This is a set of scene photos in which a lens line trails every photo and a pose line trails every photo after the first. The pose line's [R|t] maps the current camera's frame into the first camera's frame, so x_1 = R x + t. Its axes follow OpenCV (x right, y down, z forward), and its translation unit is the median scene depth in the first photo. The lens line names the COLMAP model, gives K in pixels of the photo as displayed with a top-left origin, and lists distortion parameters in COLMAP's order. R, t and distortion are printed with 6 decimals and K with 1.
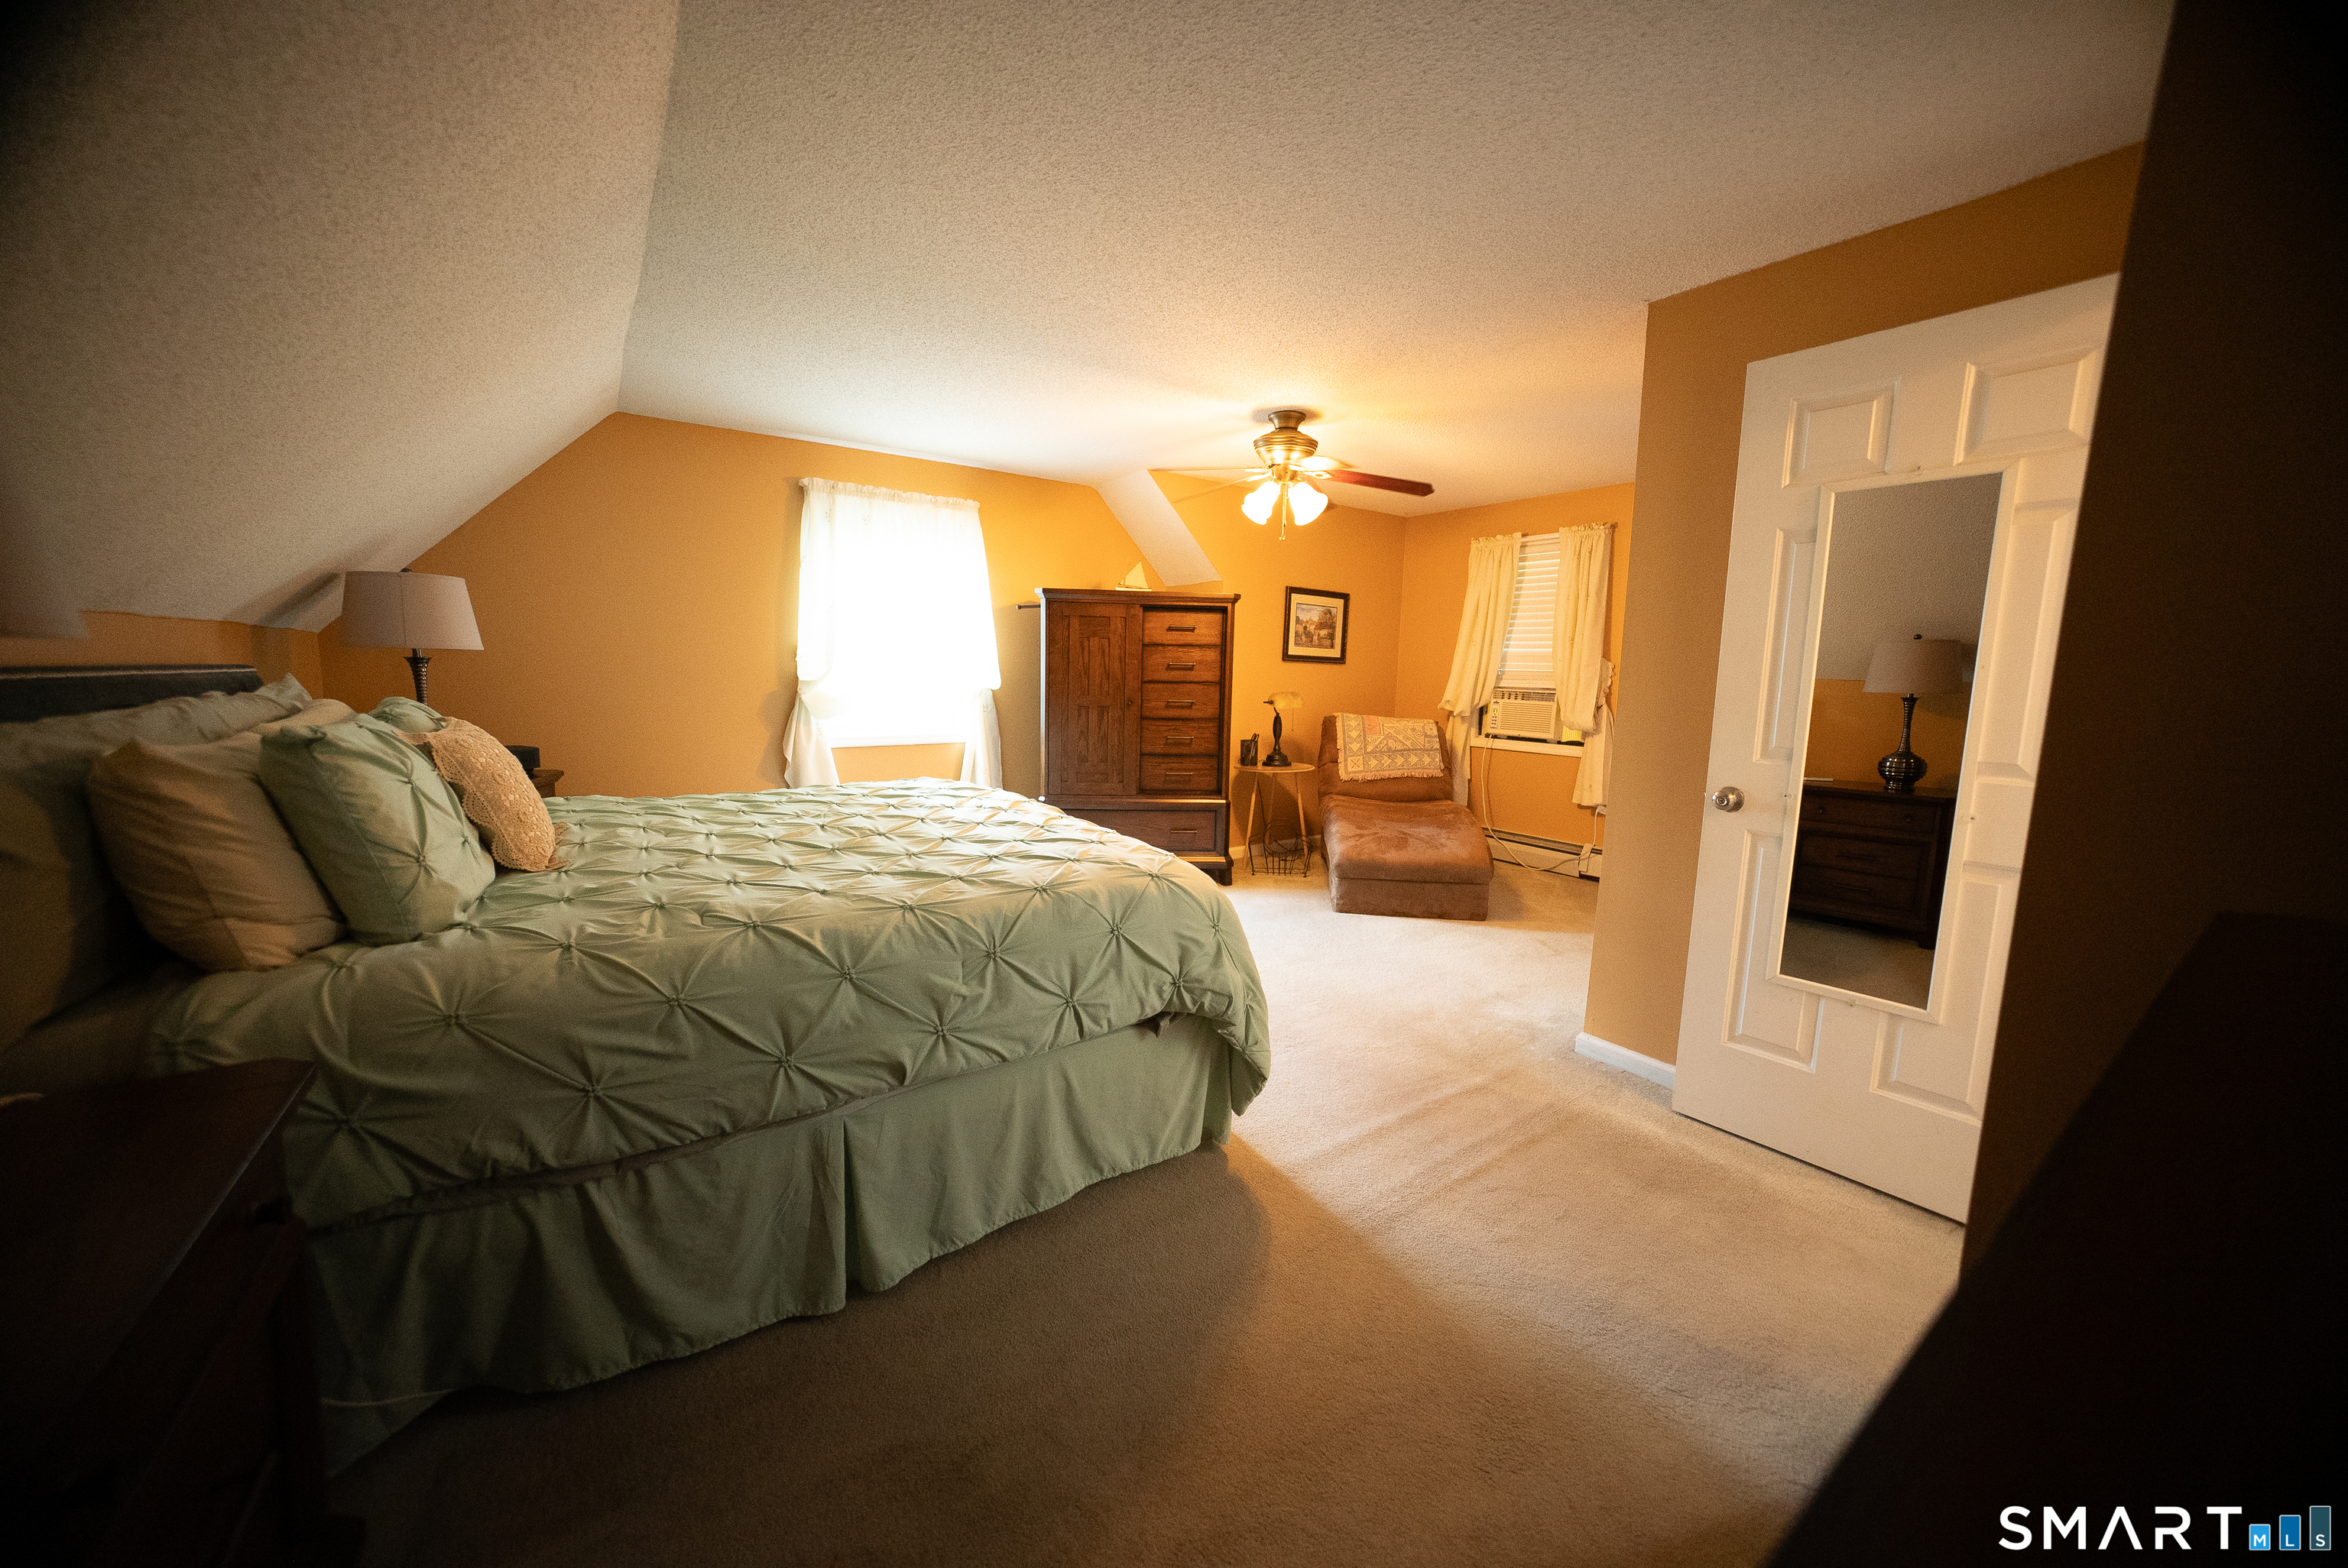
lens RADIAL K [[841.4, 0, 1174.1], [0, 841.4, 788.8], [0, 0, 1]] dist [-0.013627, 0.000214]
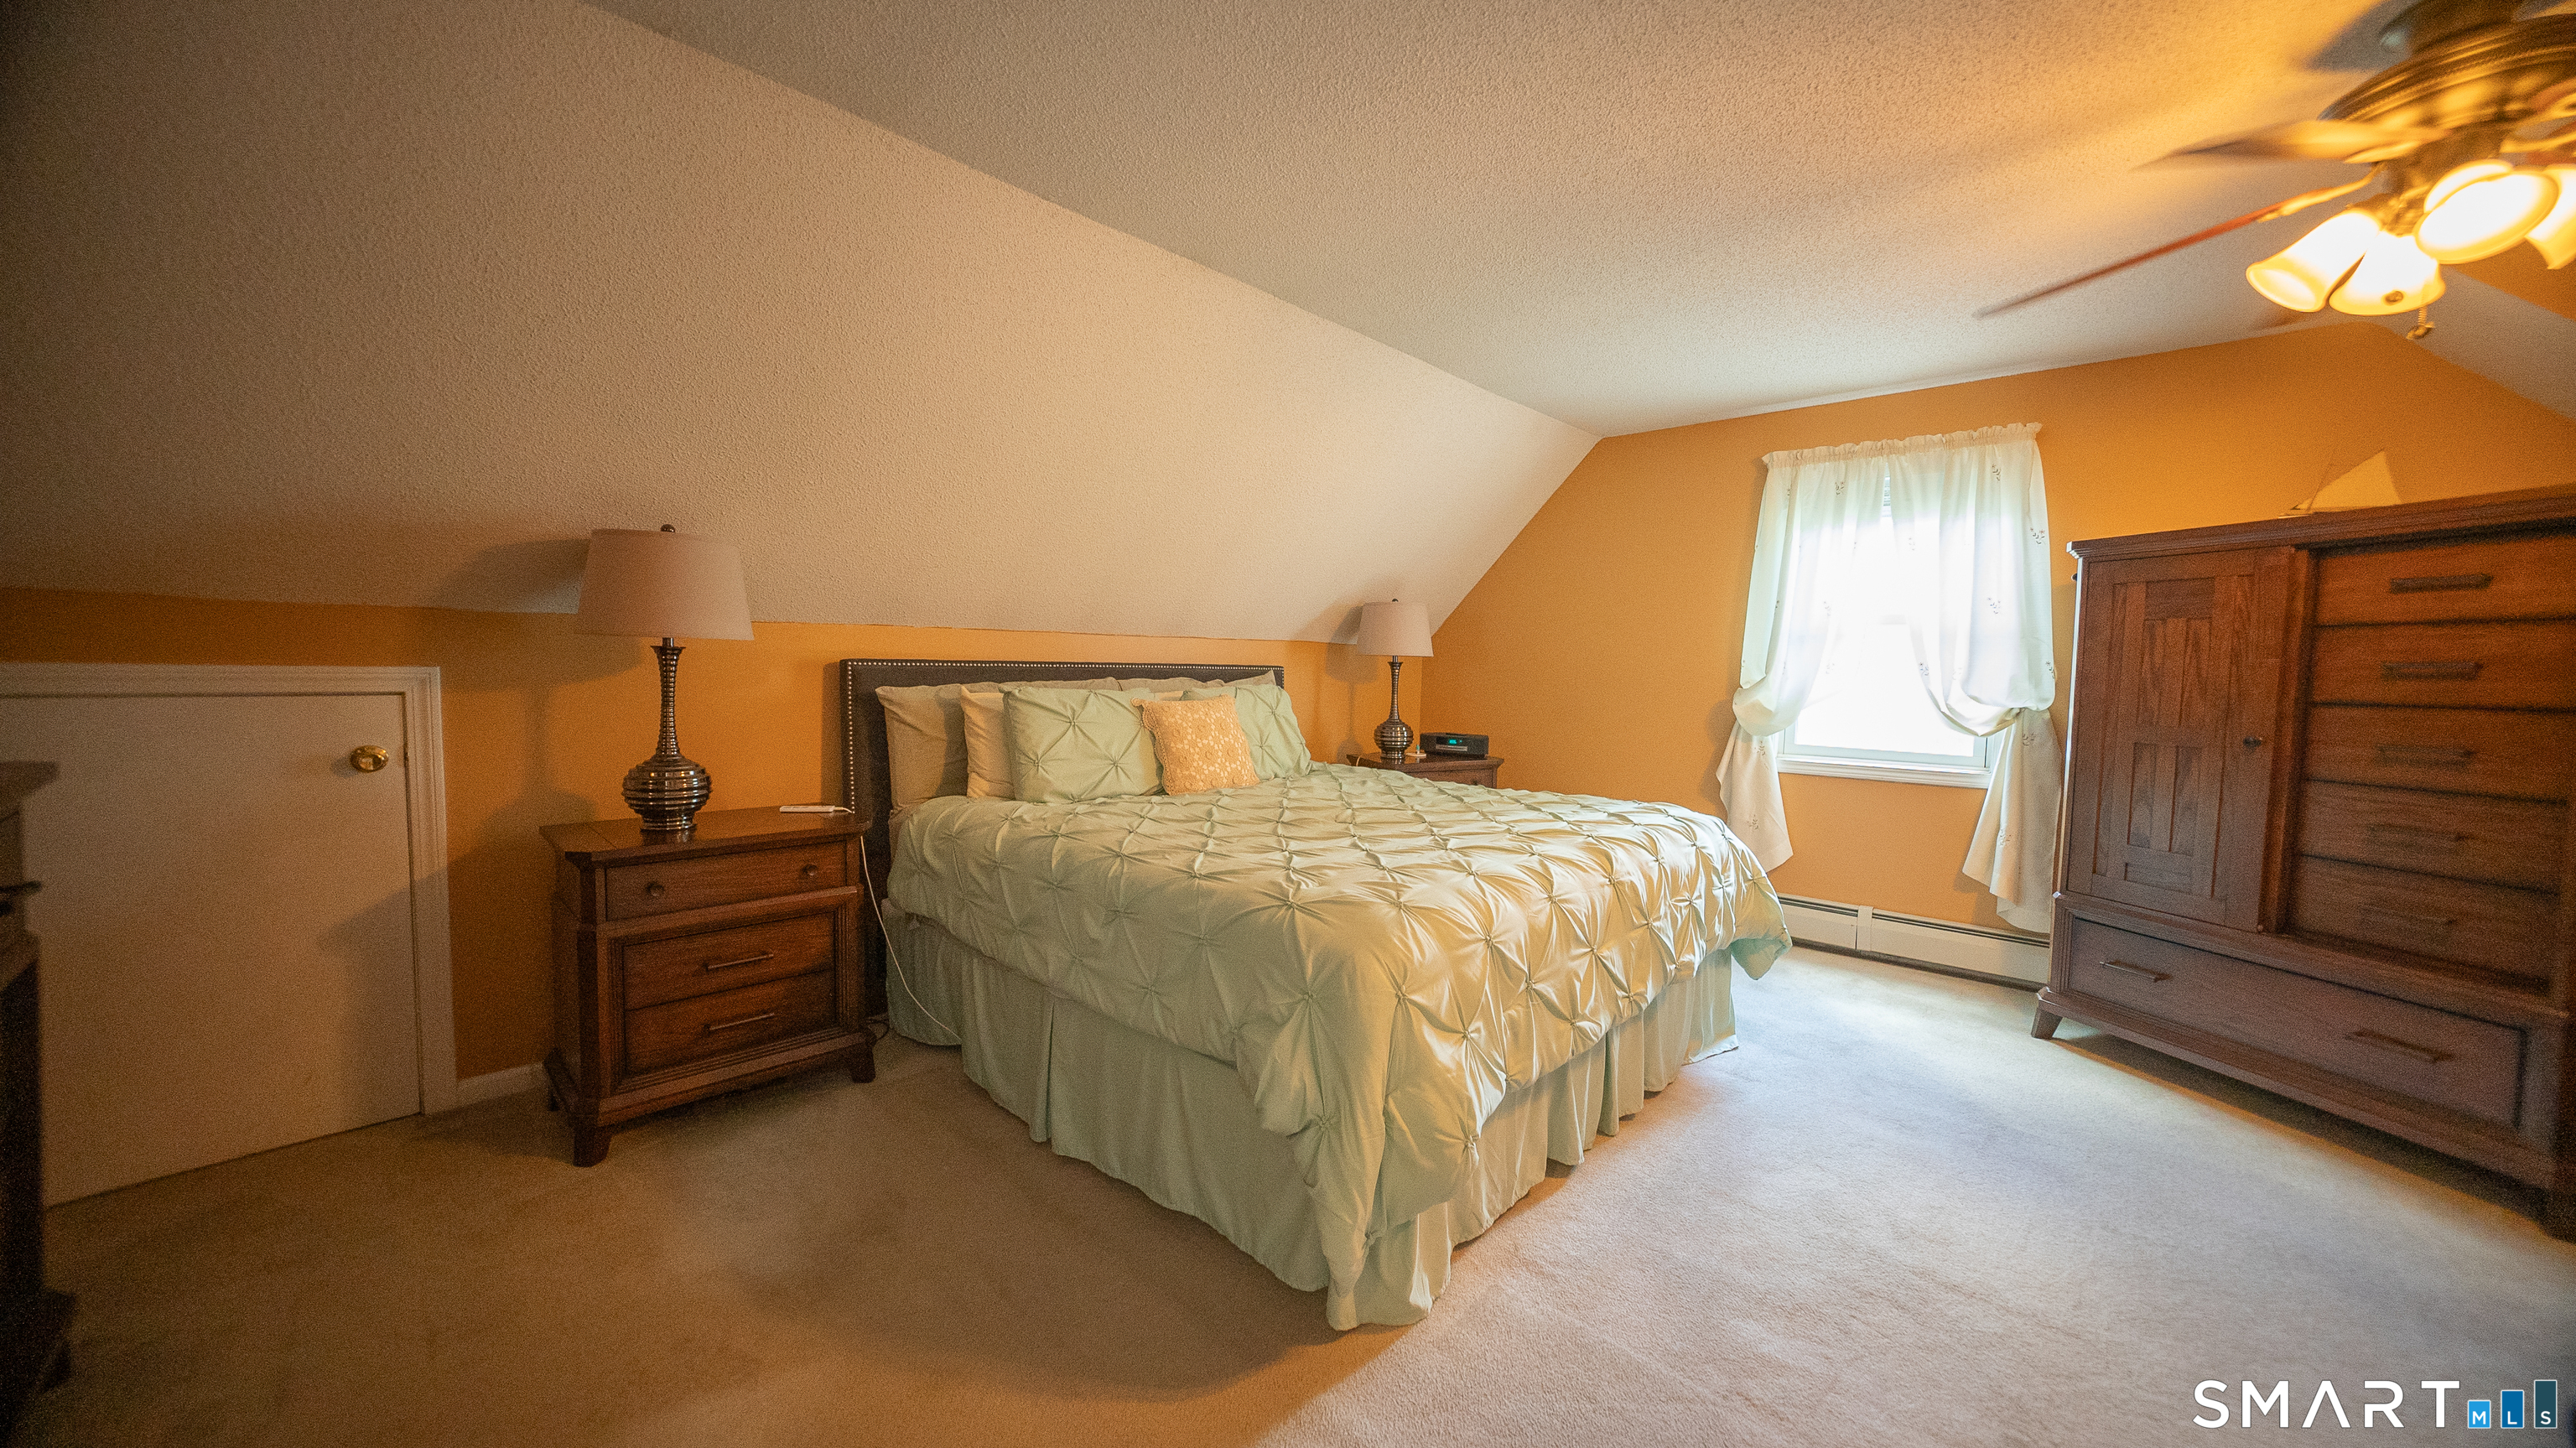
lens RADIAL K [[935.3, 0, 1294.0], [0, 935.3, 718.7], [0, 0, 1]] dist [-0.000796, 0.000437]
pose [[0.218391, 0.039973, -0.975042, 0.367546], [-0.150159, 0.988638, 0.006898, -0.035198], [0.964239, 0.144905, 0.221912, 0.331888]]
